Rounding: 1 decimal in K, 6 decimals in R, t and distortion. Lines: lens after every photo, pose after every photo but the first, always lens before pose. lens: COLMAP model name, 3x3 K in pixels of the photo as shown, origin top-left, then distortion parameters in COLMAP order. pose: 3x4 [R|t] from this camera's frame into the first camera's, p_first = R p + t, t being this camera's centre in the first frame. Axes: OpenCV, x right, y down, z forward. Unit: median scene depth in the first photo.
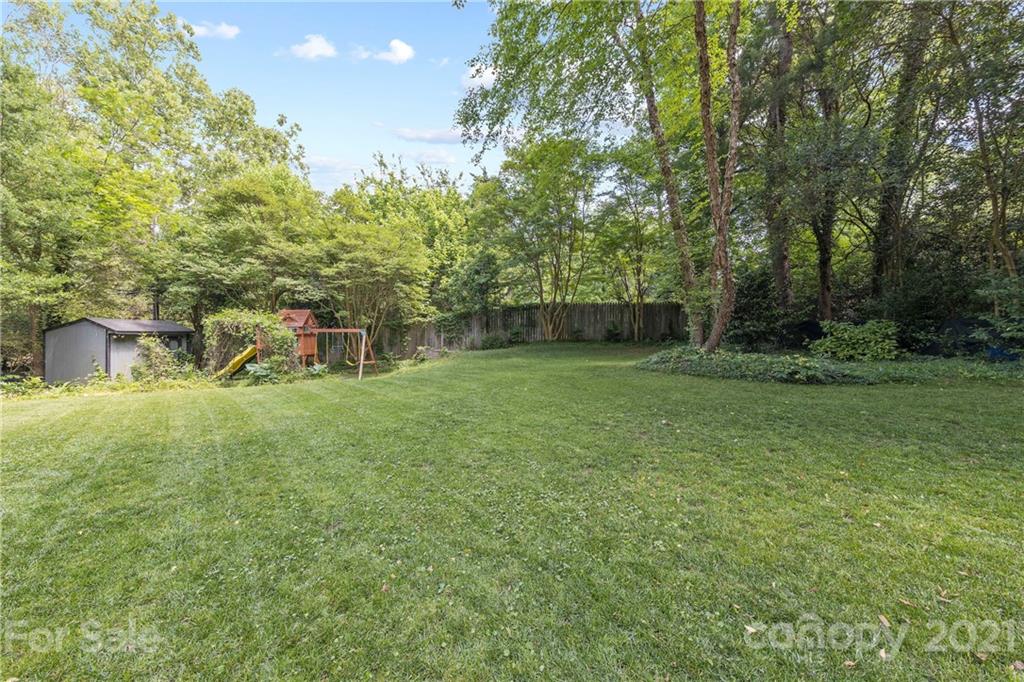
lens RADIAL K [[374.3, 0, 513.5], [0, 374.3, 347.5], [0, 0, 1]] dist [0.001975, 0.000087]
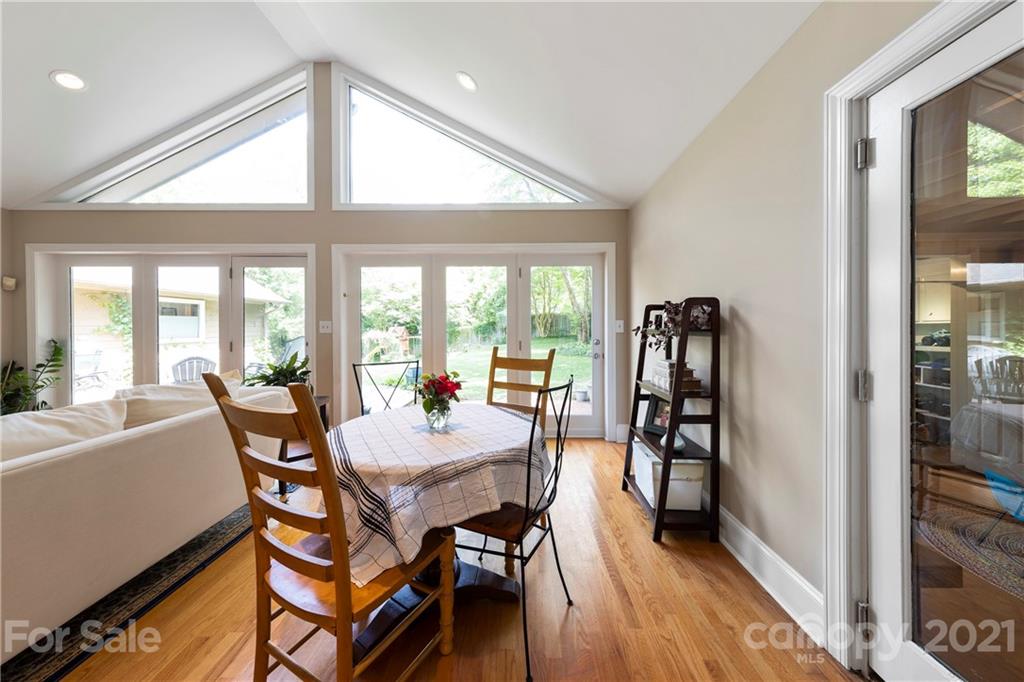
lens RADIAL K [[325.5, 0, 520.3], [0, 325.5, 330.3], [0, 0, 1]] dist [0.000603, 0.000007]
pose [[0.988181, -0.041931, -0.147444, 0.222113], [0.038215, 0.998879, -0.027946, -0.011192], [0.148451, 0.021981, 0.988676, -0.436363]]
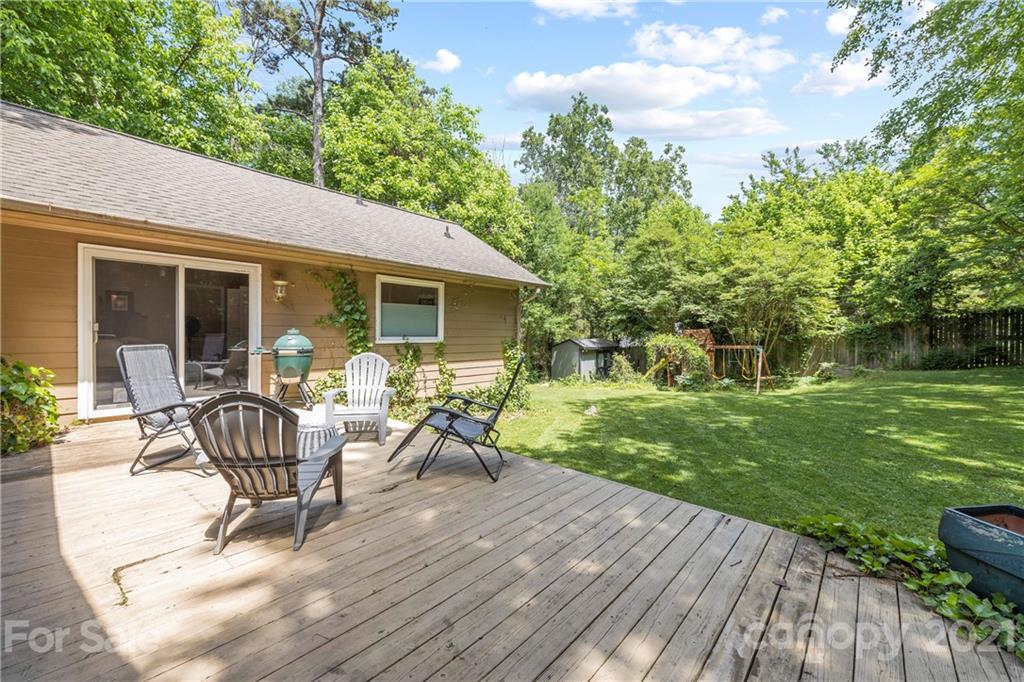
lens RADIAL K [[408.8, 0, 516.8], [0, 408.8, 340.6], [0, 0, 1]] dist [0.014723, -0.000340]
pose [[0.639177, -0.009574, -0.769000, 0.042663], [-0.016496, 0.999522, -0.026155, -0.018556], [0.768883, 0.029403, 0.638714, -0.218334]]
